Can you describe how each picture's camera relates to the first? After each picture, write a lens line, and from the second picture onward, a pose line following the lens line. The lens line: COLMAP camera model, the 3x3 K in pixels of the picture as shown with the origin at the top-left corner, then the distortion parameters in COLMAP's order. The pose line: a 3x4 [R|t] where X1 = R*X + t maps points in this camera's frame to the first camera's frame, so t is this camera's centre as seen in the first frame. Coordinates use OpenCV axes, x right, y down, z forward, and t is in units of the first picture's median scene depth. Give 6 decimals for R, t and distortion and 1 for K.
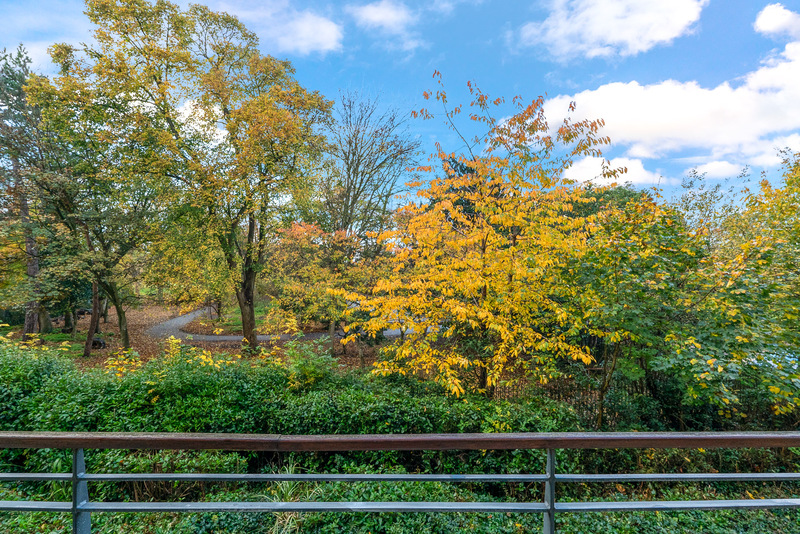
lens RADIAL K [[361.2, 0, 403.4], [0, 361.2, 263.8], [0, 0, 1]] dist [0.002392, -0.001151]
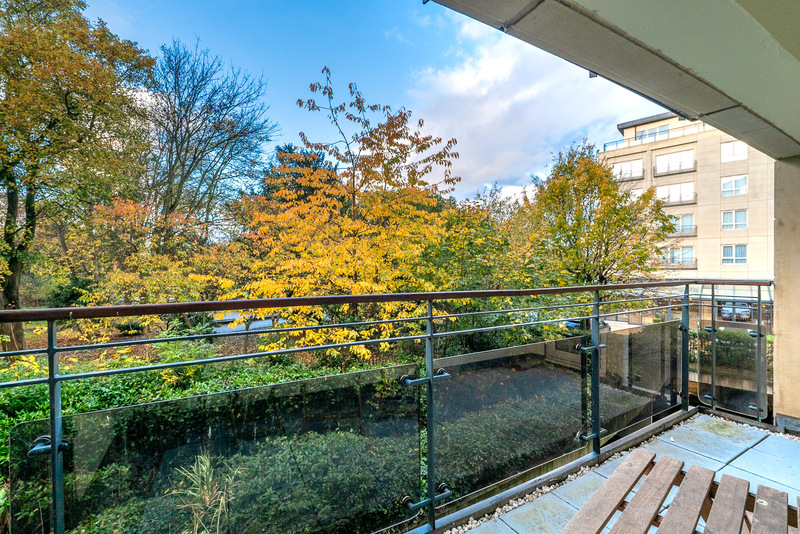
lens RADIAL K [[361.2, 0, 399.3], [0, 361.2, 263.2], [0, 0, 1]] dist [0.002392, -0.001151]
pose [[0.870946, -0.003719, 0.491364, -0.238598], [0.000458, 0.999977, 0.006756, 0.040695], [-0.491378, -0.005659, 0.870928, -0.047927]]
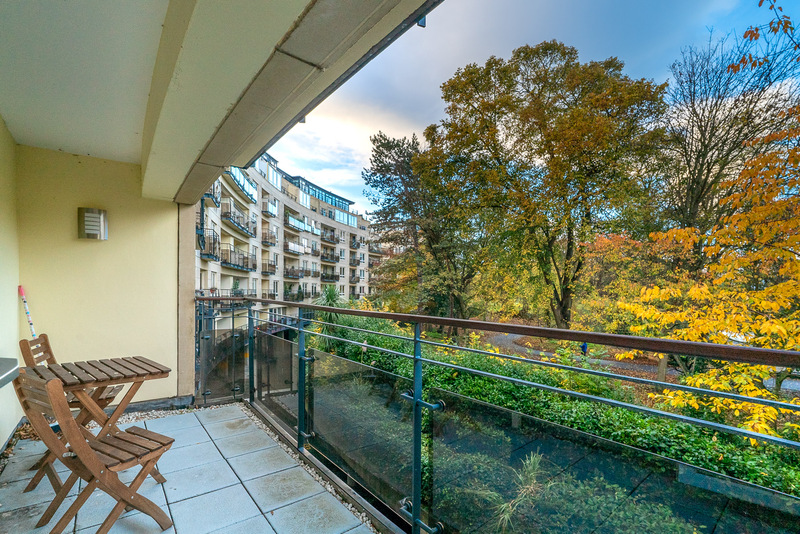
lens RADIAL K [[361.2, 0, 394.6], [0, 361.2, 294.3], [0, 0, 1]] dist [0.002392, -0.001151]
pose [[0.625184, 0.025519, -0.780060, 0.184116], [-0.007781, 0.999619, 0.026466, 0.036245], [0.780439, -0.010476, 0.625144, -0.012529]]
